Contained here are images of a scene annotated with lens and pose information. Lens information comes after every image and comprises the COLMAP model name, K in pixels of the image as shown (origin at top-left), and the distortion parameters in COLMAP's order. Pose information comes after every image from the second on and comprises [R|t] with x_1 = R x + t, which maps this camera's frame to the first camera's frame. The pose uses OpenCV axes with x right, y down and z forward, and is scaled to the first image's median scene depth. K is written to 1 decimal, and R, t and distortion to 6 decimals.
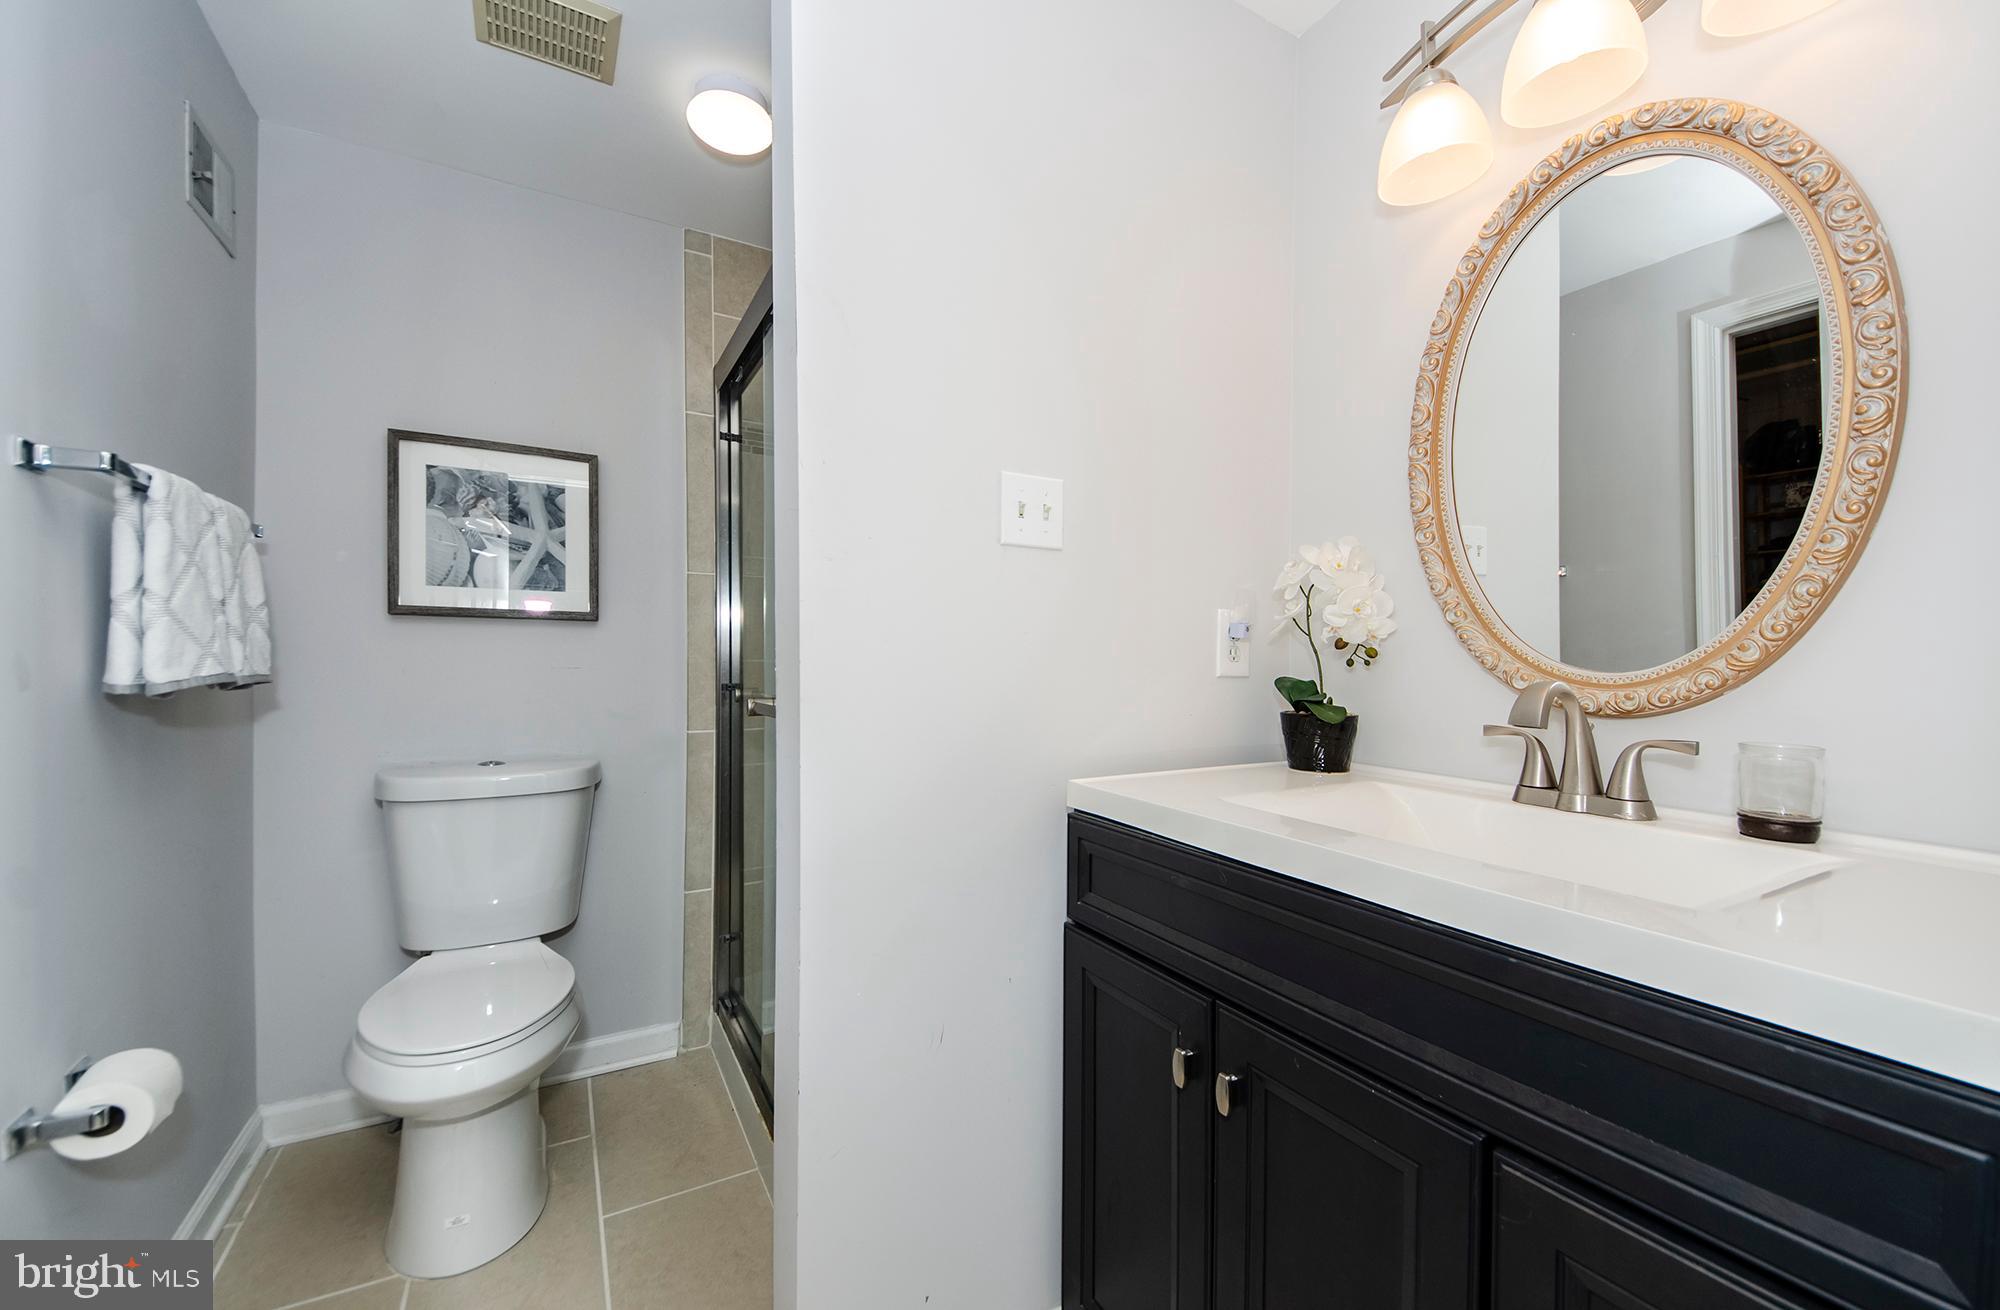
lens RADIAL K [[772.3, 0, 1002.5], [0, 772.3, 666.0], [0, 0, 1]] dist [0.015475, -0.000120]
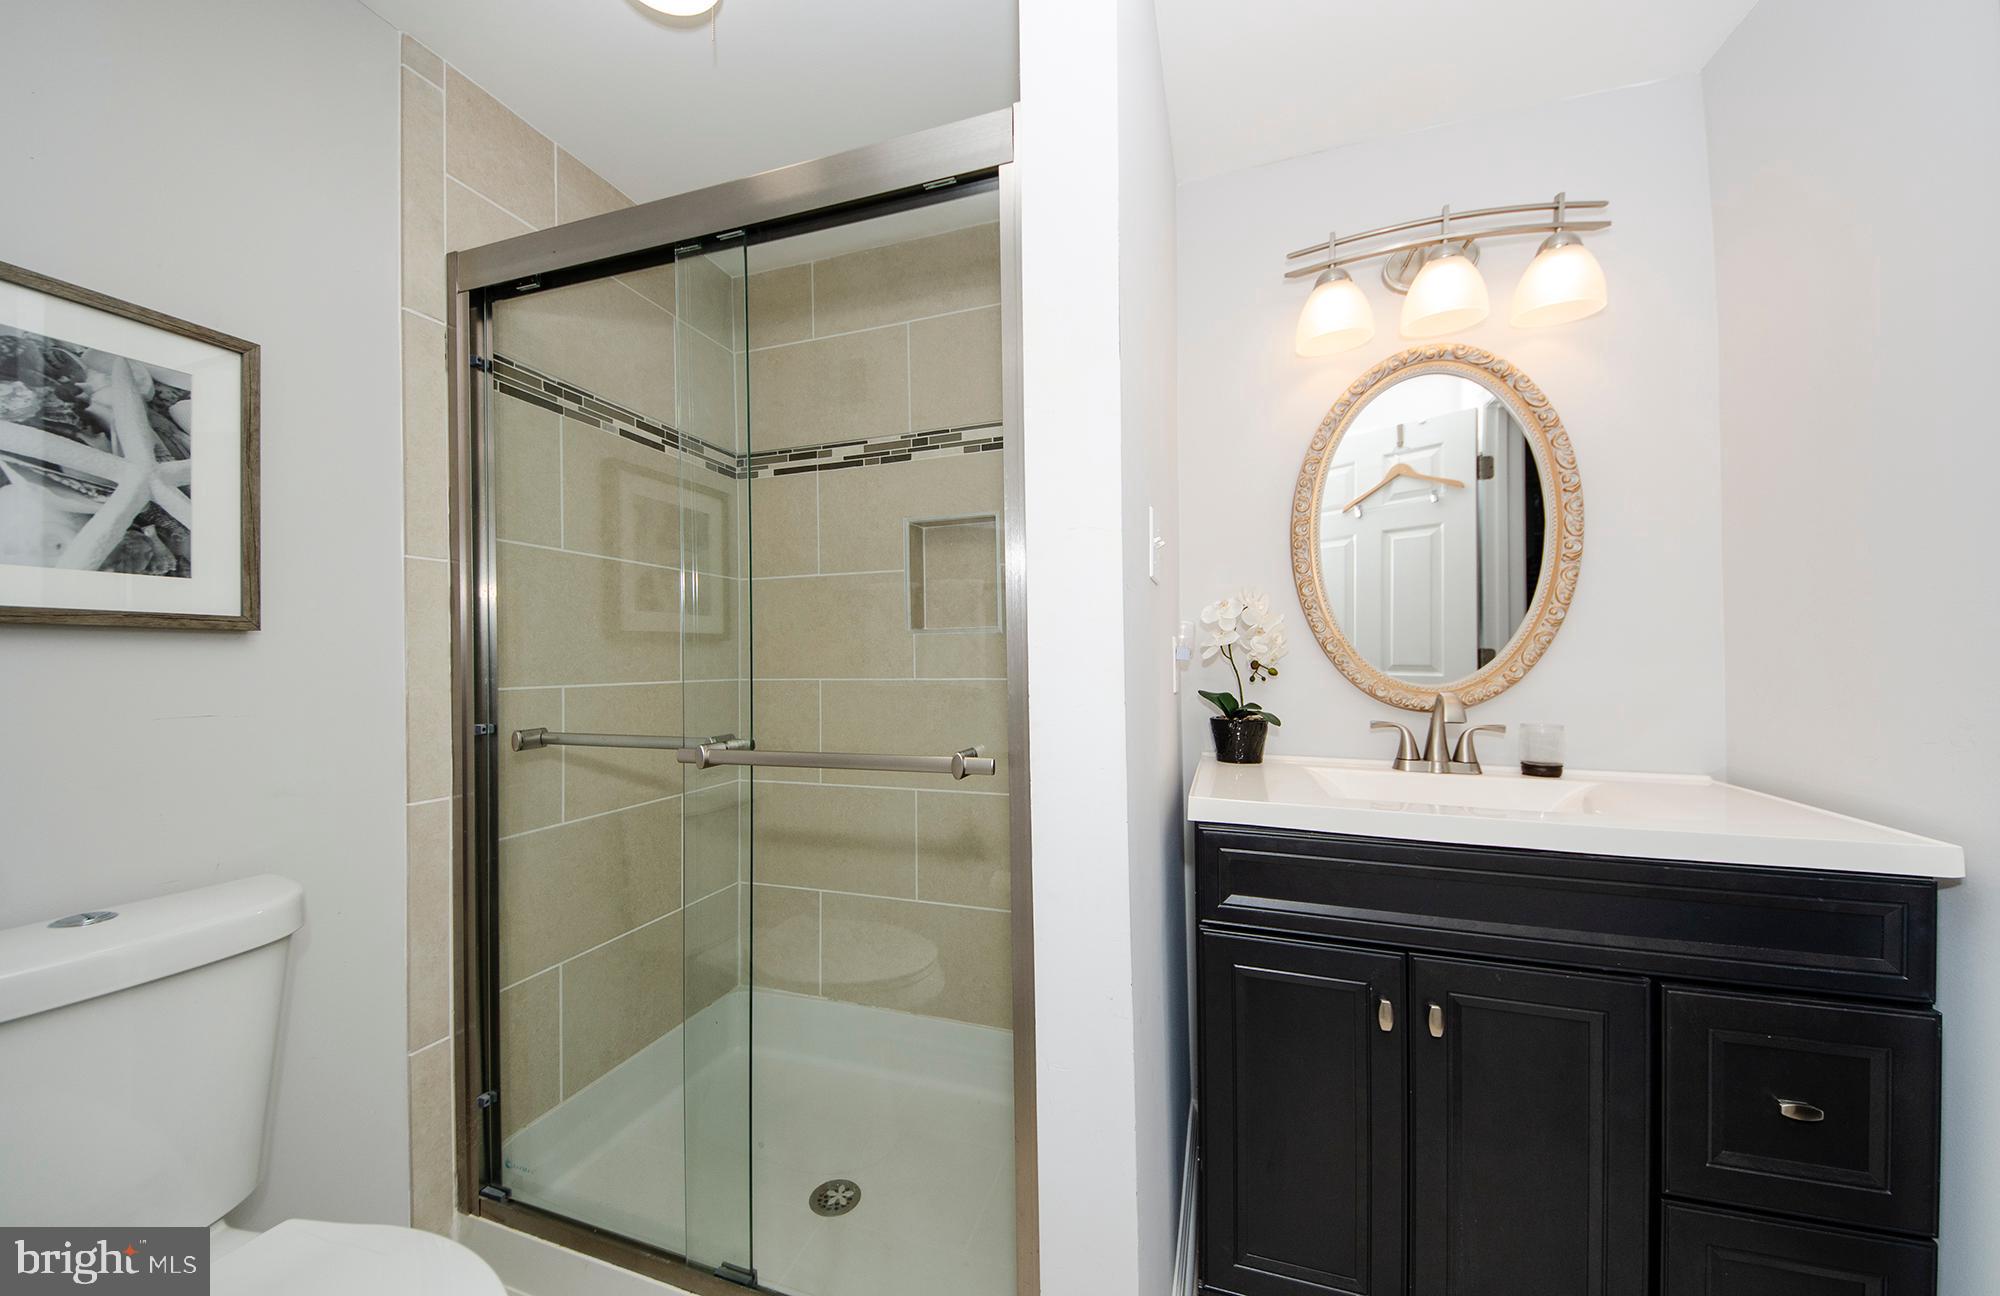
lens RADIAL K [[727.6, 0, 1000.0], [0, 727.6, 648.0], [0, 0, 1]] dist [0.000593, 0.000020]
pose [[0.758650, -0.004160, 0.651485, -0.558992], [0.014296, 0.999845, -0.010264, -0.038978], [-0.651341, 0.017100, 0.758592, 0.282494]]
